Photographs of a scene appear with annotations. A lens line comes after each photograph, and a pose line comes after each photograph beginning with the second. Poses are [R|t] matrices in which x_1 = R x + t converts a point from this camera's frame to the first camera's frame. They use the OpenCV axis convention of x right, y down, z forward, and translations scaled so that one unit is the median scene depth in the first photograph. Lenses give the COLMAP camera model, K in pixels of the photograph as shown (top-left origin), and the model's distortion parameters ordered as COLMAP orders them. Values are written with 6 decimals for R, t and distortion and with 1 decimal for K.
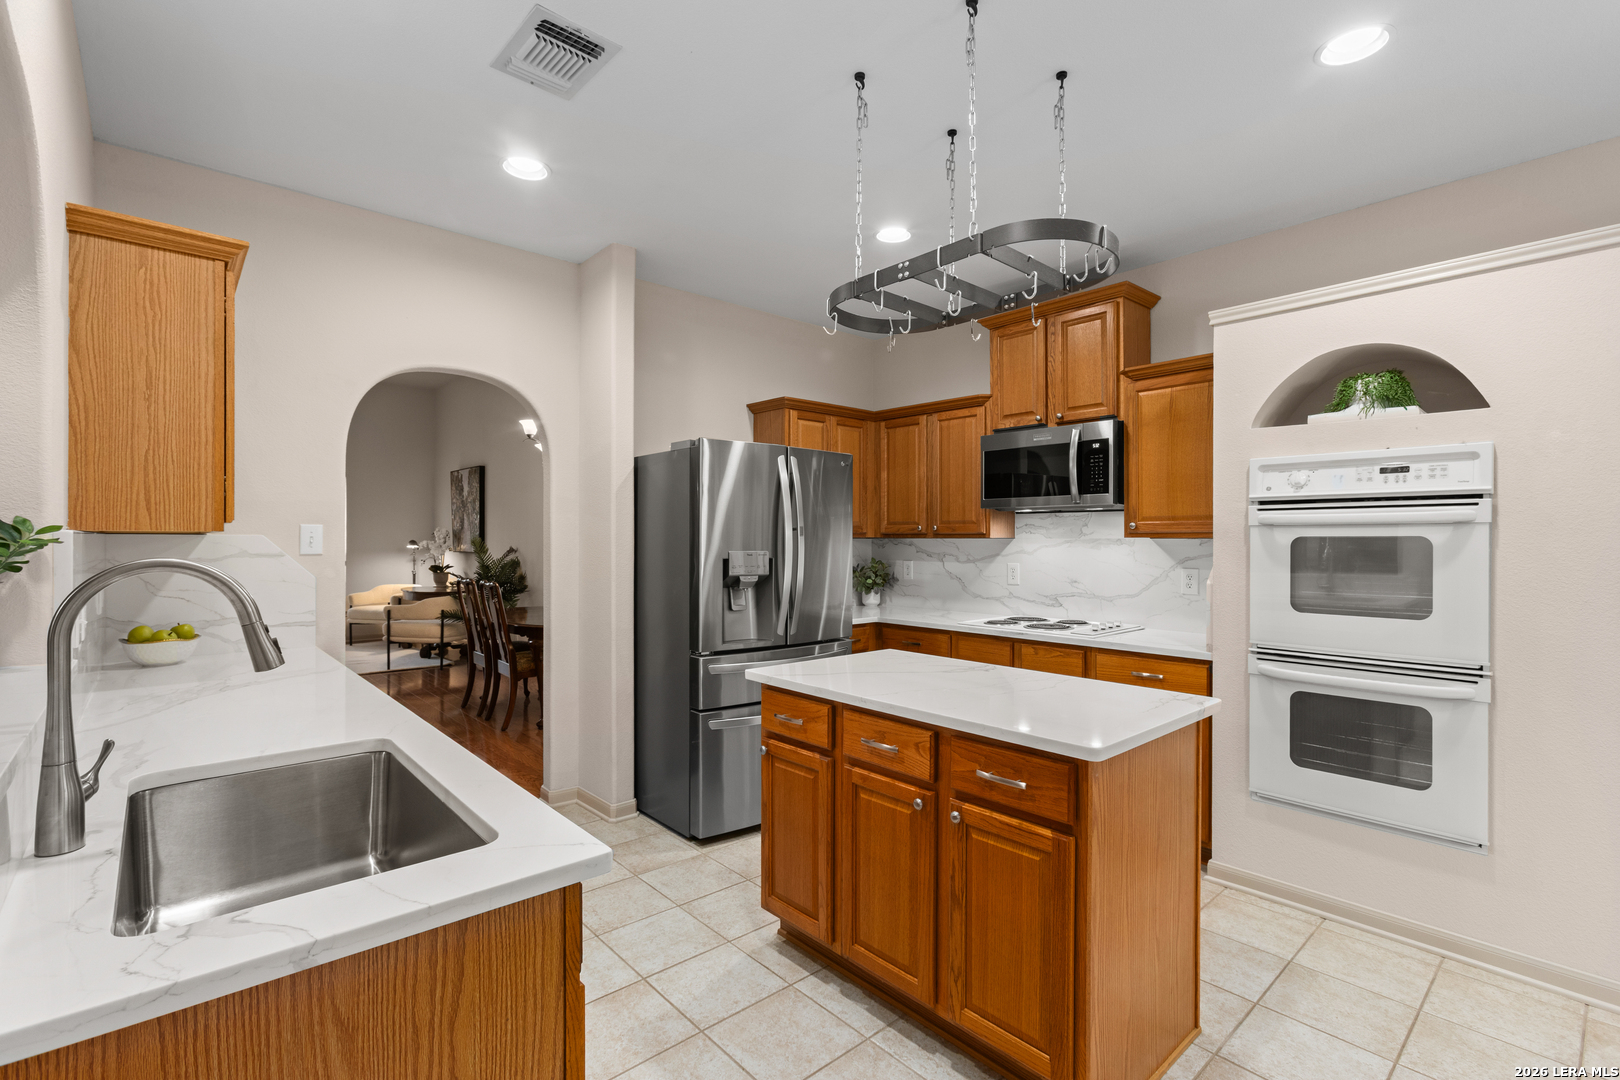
lens RADIAL K [[729.0, 0, 815.6], [0, 729.0, 544.1], [0, 0, 1]] dist [-0.015993, 0.006064]
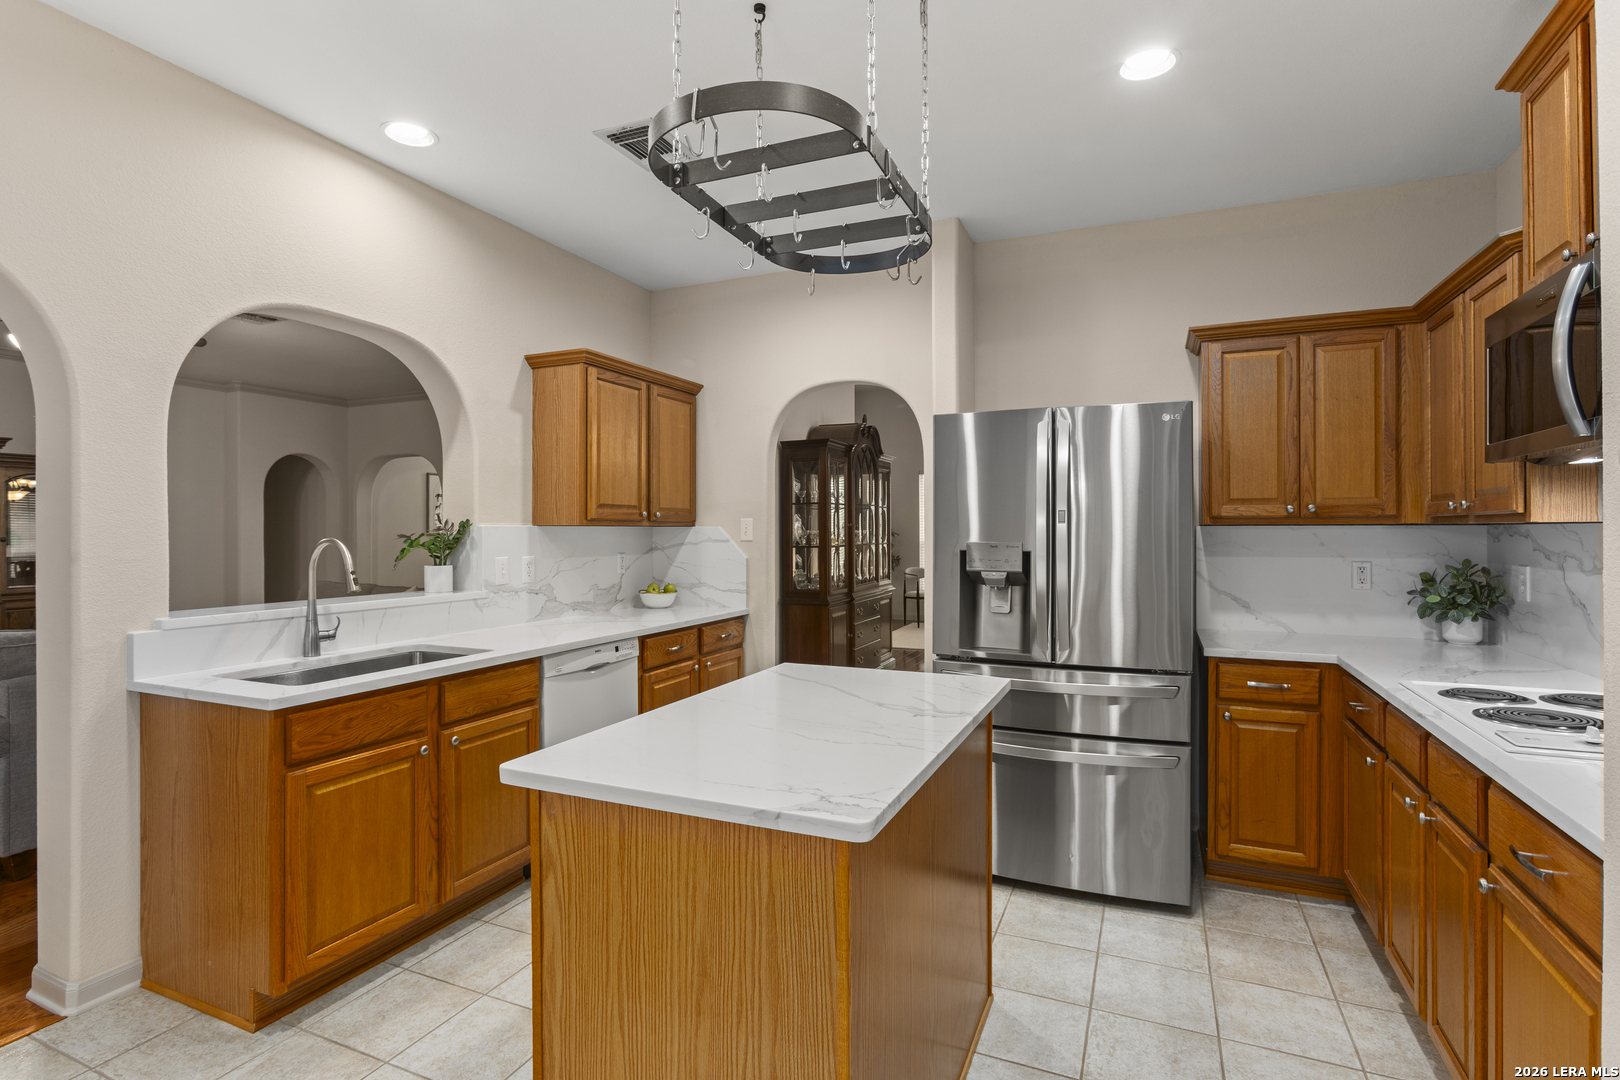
lens RADIAL K [[794.9, 0, 815.3], [0, 794.9, 535.5], [0, 0, 1]] dist [-0.009633, 0.002765]
pose [[0.417209, 0.003129, -0.908805, 0.598344], [-0.002926, 0.999994, 0.002099, 0.000643], [0.908806, 0.001784, 0.417216, 0.403380]]
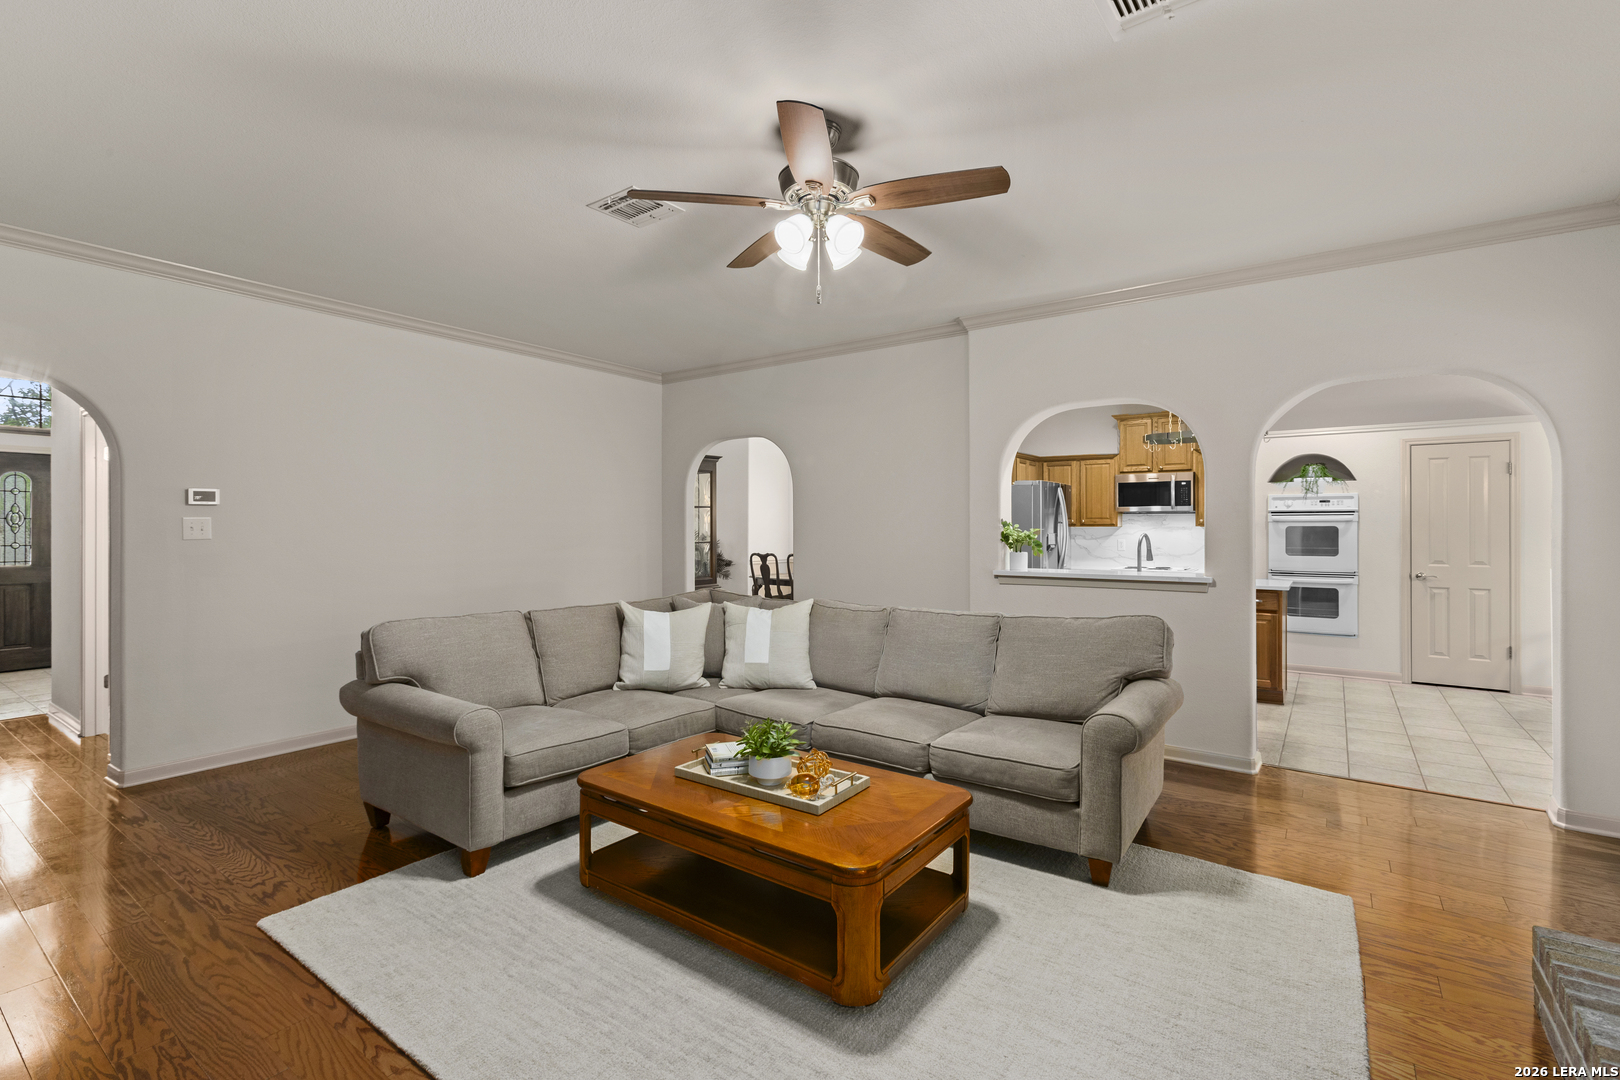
lens RADIAL K [[729.0, 0, 801.8], [0, 729.0, 527.9], [0, 0, 1]] dist [-0.015993, 0.006064]
pose [[0.979679, -0.007966, 0.200415, -1.143372], [0.007857, 0.999968, 0.001336, -0.015618], [-0.200419, 0.000265, 0.979710, -0.869650]]
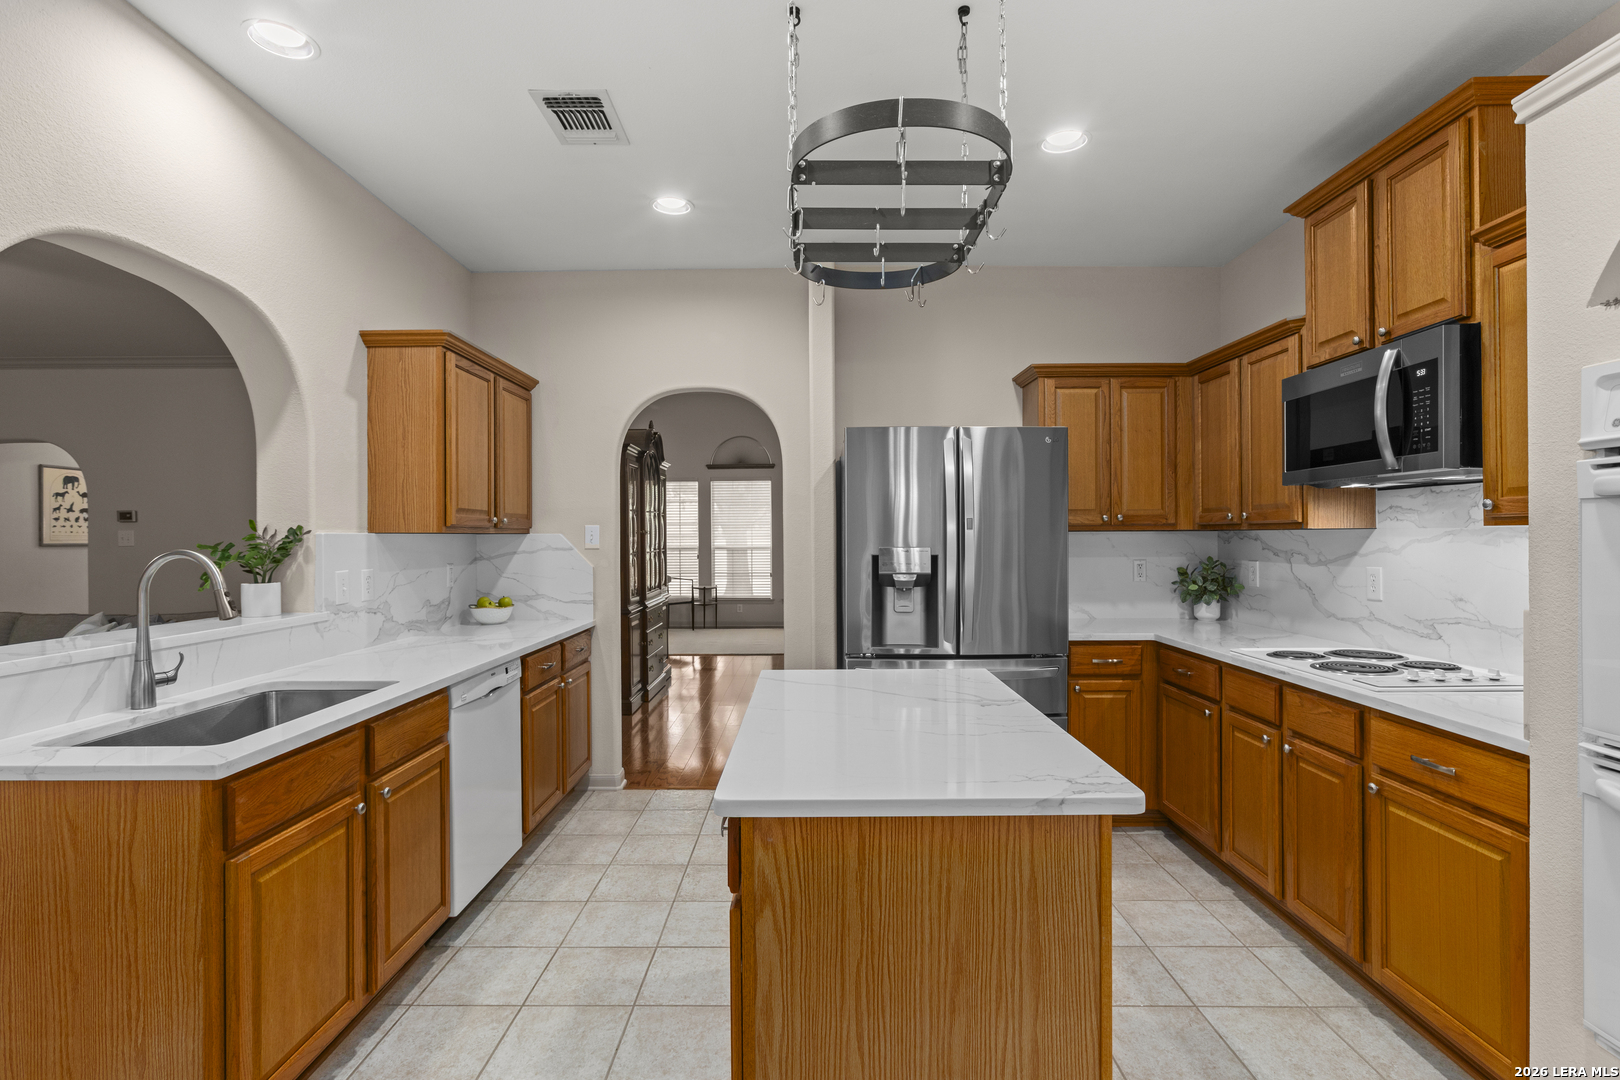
lens RADIAL K [[776.3, 0, 816.5], [0, 776.3, 542.3], [0, 0, 1]] dist [-0.009504, 0.002957]
pose [[0.744665, -0.001355, -0.667437, 0.436438], [0.003597, 0.999992, 0.001983, 0.001216], [0.667429, -0.003878, 0.744663, 0.191300]]
